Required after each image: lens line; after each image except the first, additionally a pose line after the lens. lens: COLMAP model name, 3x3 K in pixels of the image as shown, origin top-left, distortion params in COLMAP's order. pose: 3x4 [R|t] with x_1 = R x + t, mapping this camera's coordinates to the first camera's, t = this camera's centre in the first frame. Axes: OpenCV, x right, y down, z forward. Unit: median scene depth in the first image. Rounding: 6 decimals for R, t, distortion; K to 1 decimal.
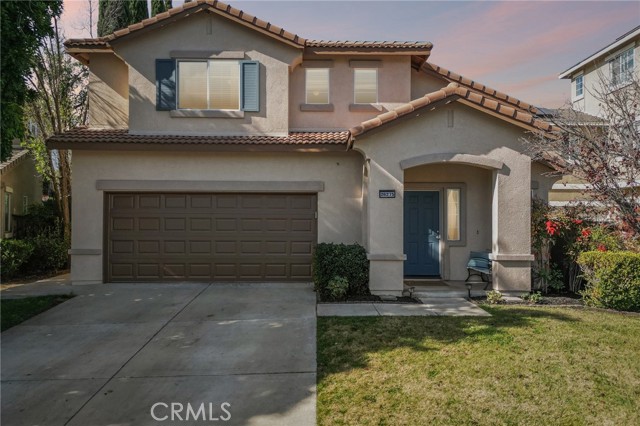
lens RADIAL K [[448.7, 0, 316.4], [0, 448.7, 209.0], [0, 0, 1]] dist [0.031446, -0.010452]
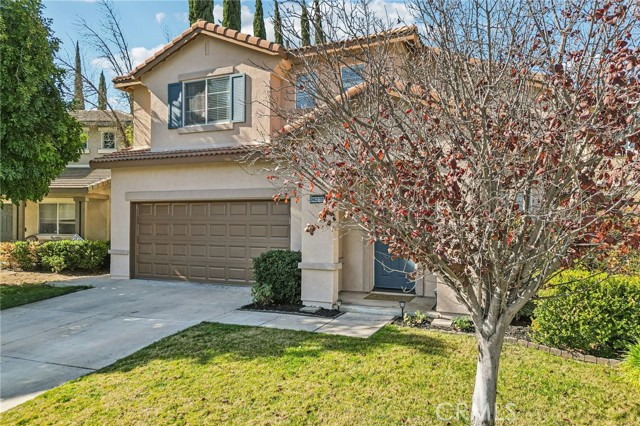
lens RADIAL K [[448.7, 0, 317.6], [0, 448.7, 218.1], [0, 0, 1]] dist [0.031446, -0.010452]
pose [[0.908155, -0.004104, -0.418614, 0.470203], [0.007856, 0.999943, 0.007240, -0.000478], [0.418560, -0.009863, 0.908136, 0.126816]]
